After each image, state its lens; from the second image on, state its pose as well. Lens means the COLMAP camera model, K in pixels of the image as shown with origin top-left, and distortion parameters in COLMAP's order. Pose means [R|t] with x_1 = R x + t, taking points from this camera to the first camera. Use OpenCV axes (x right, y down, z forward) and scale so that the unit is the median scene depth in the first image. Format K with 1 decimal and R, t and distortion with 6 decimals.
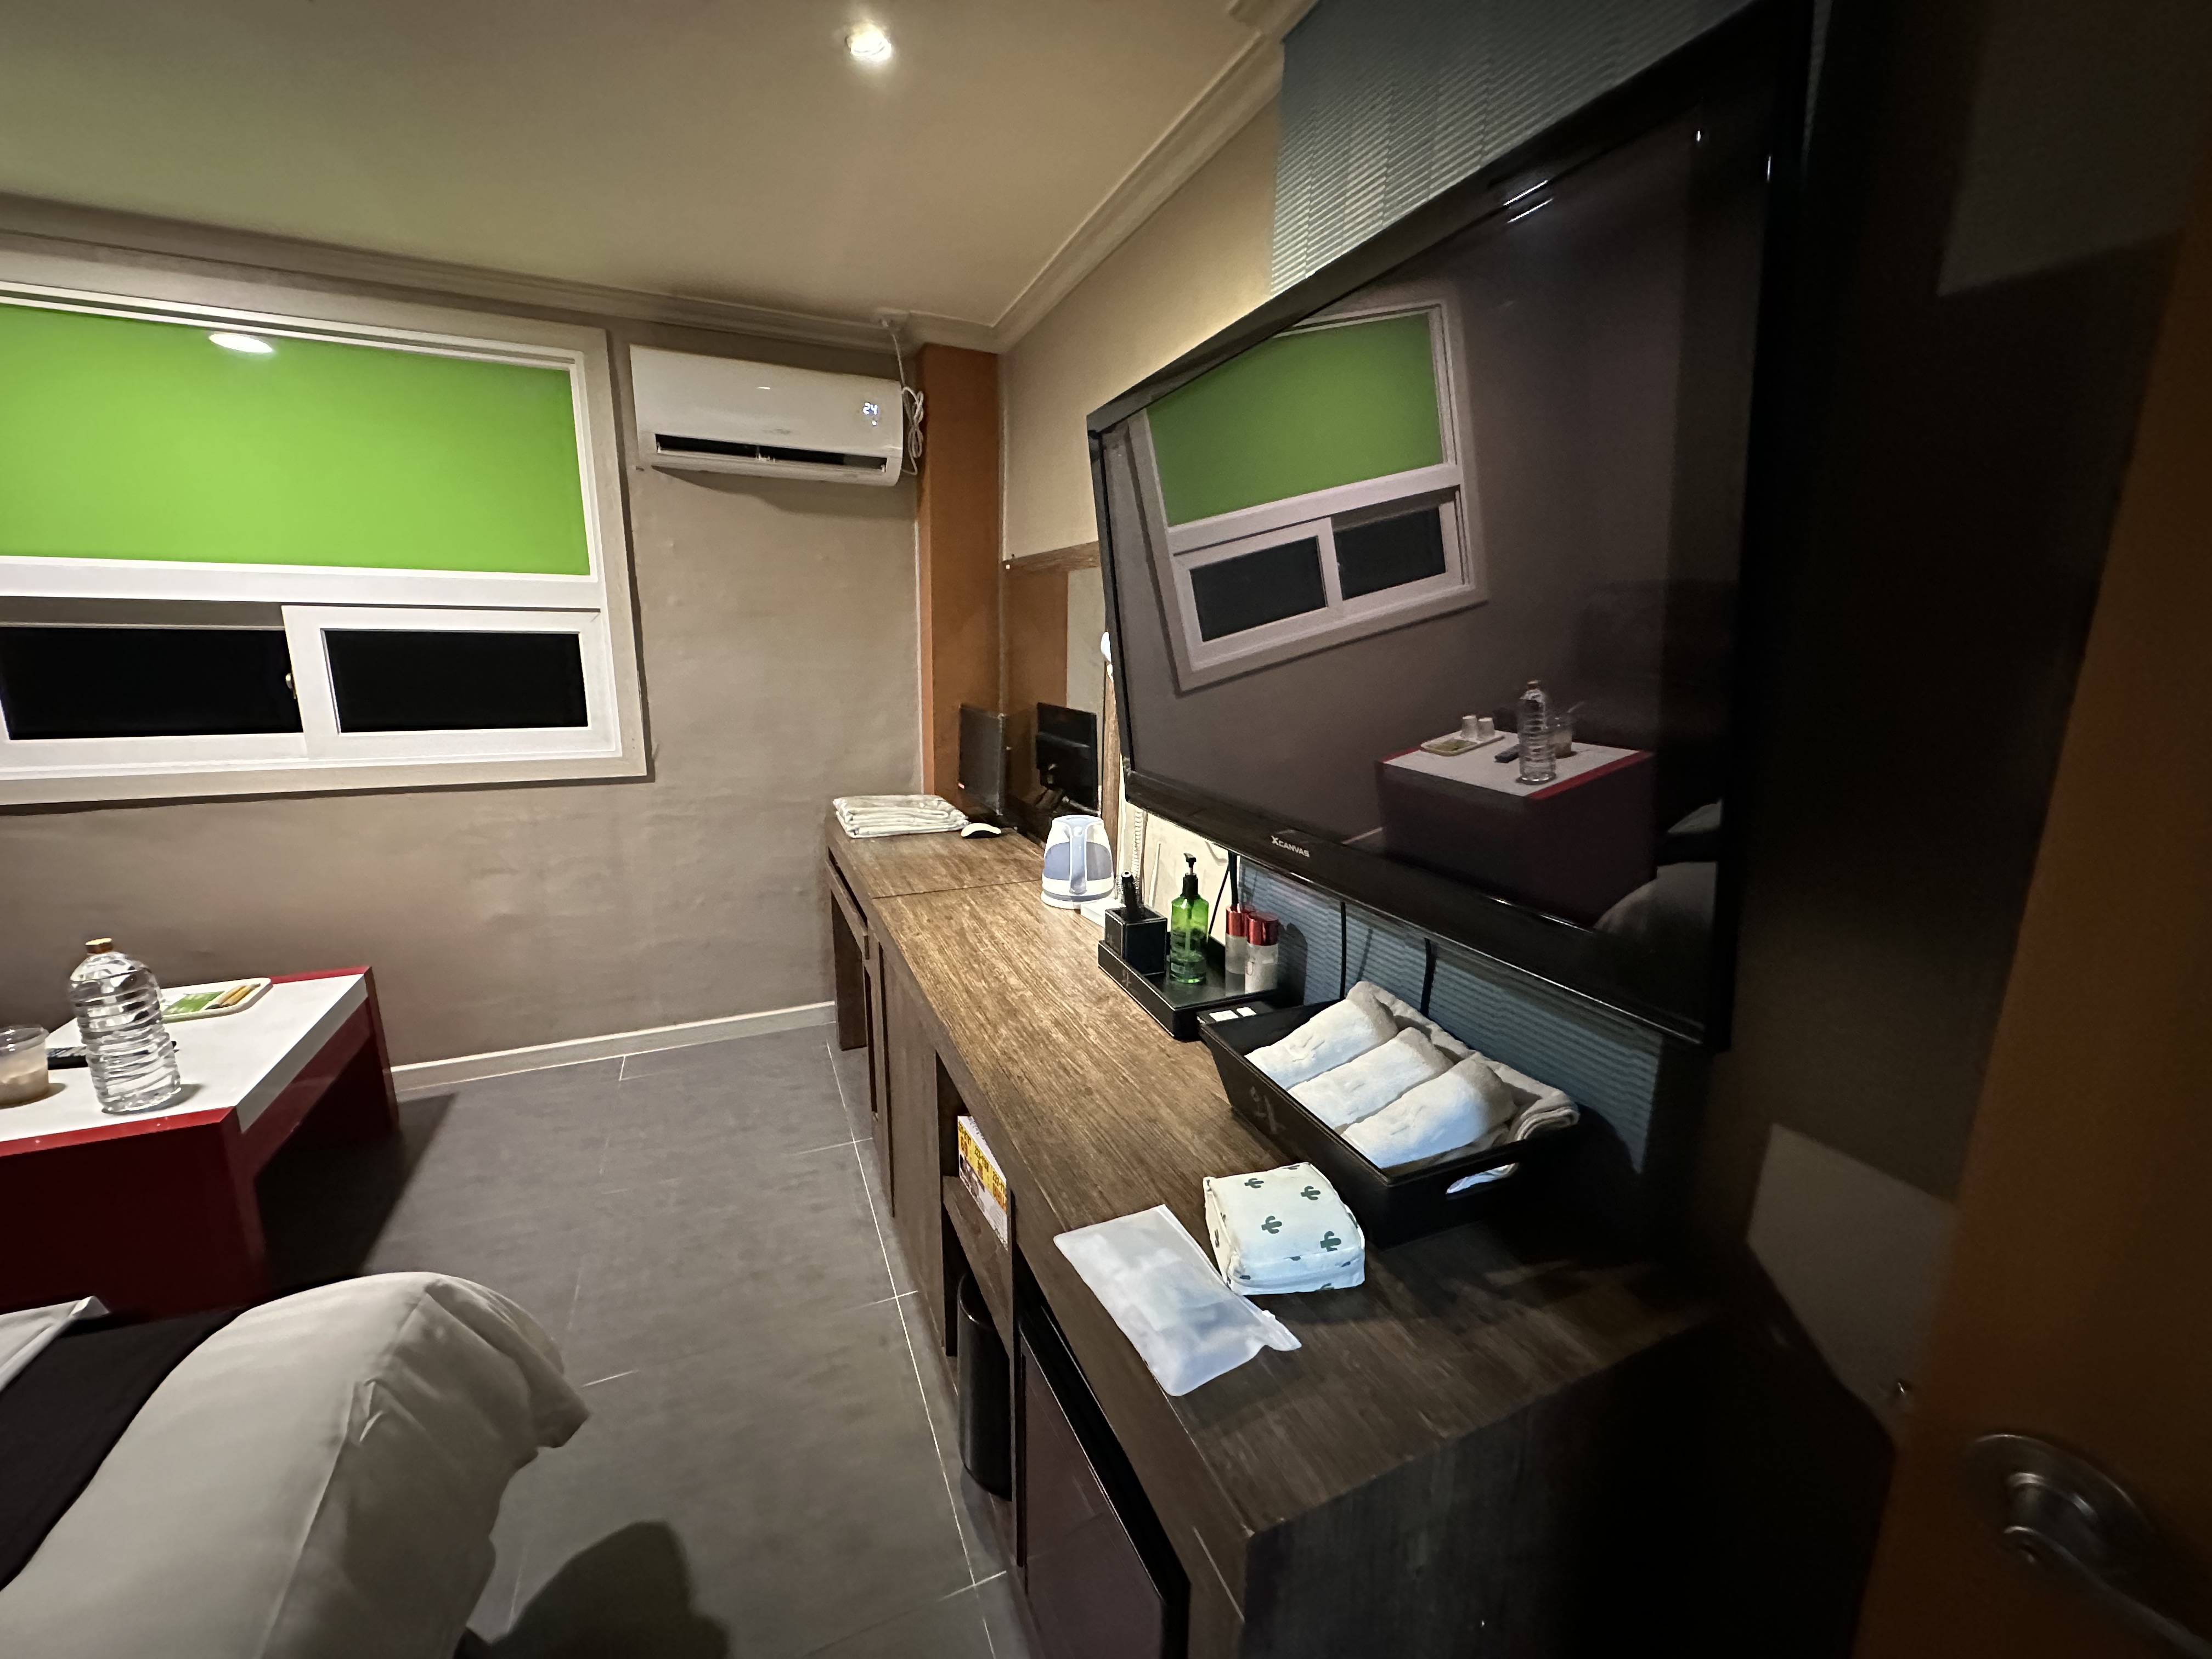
lens RADIAL K [[890.1, 0, 1097.0], [0, 890.1, 828.6], [0, 0, 1]] dist [0.021218, -0.000809]
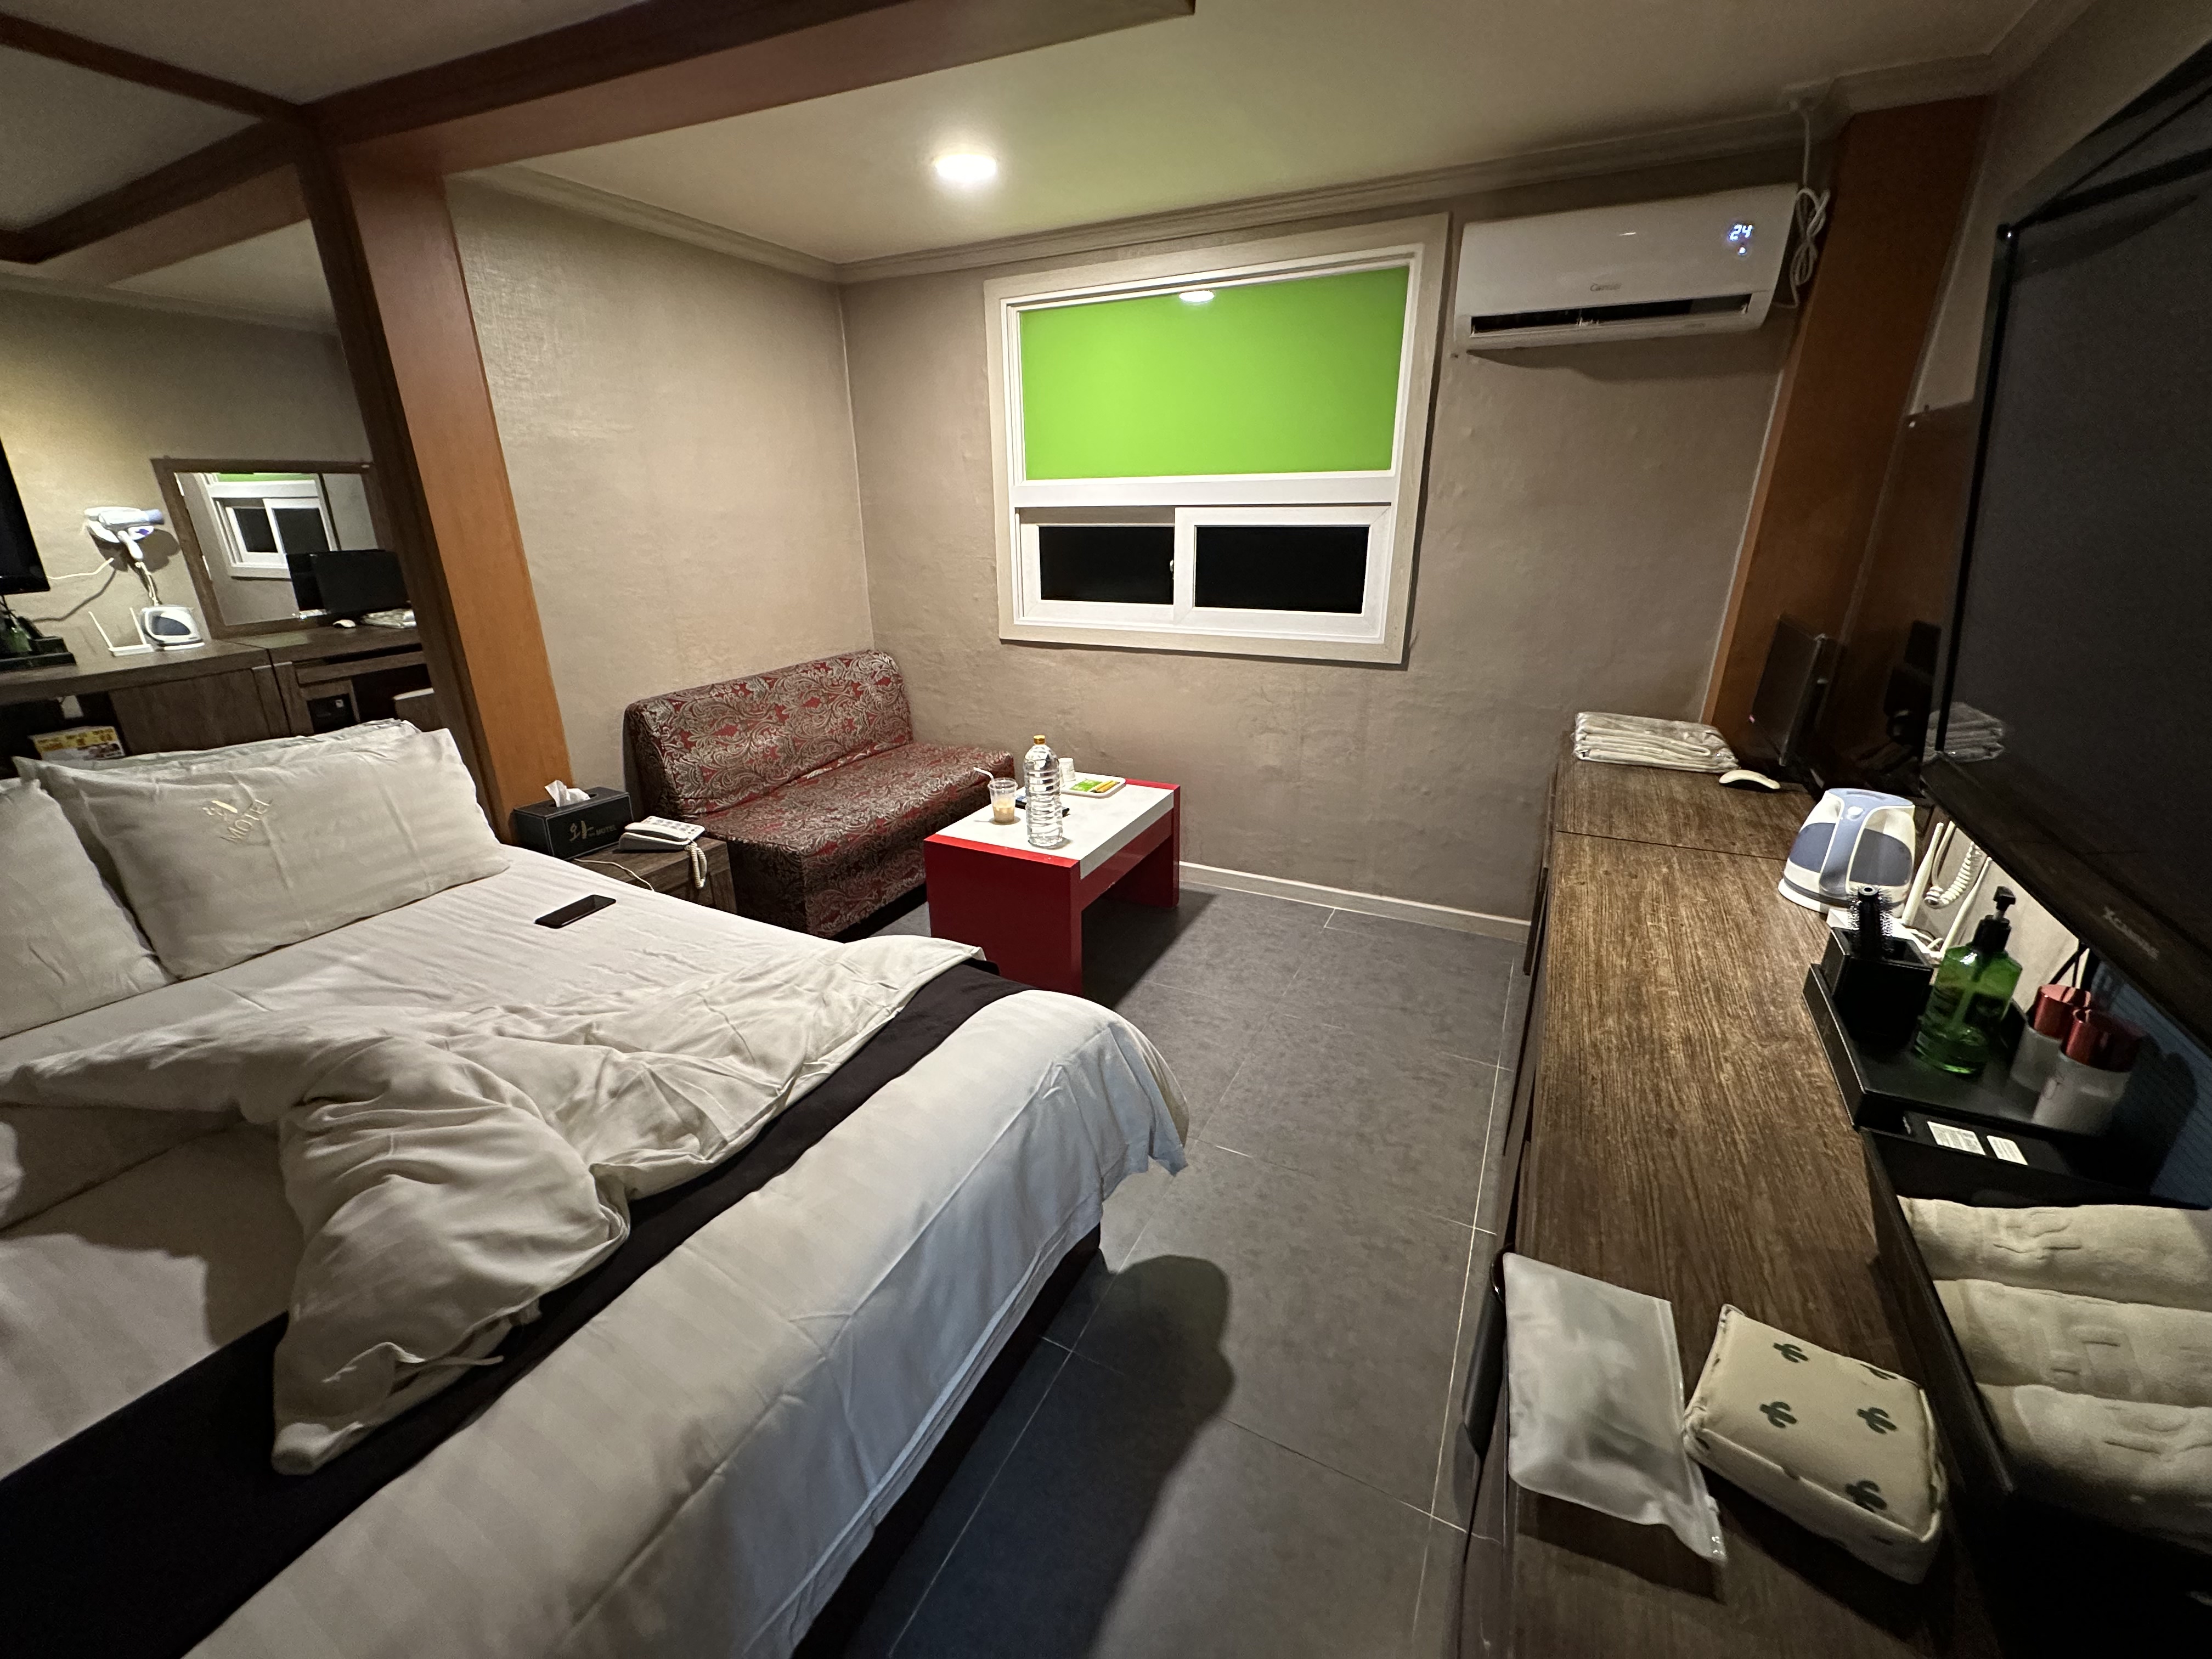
lens RADIAL K [[890.1, 0, 1112.1], [0, 890.1, 826.5], [0, 0, 1]] dist [0.021218, -0.000809]
pose [[0.653270, 0.245638, -0.716171, 0.101067], [-0.150749, 0.969168, 0.194905, -0.034483], [0.741966, -0.019363, 0.670158, 0.041373]]
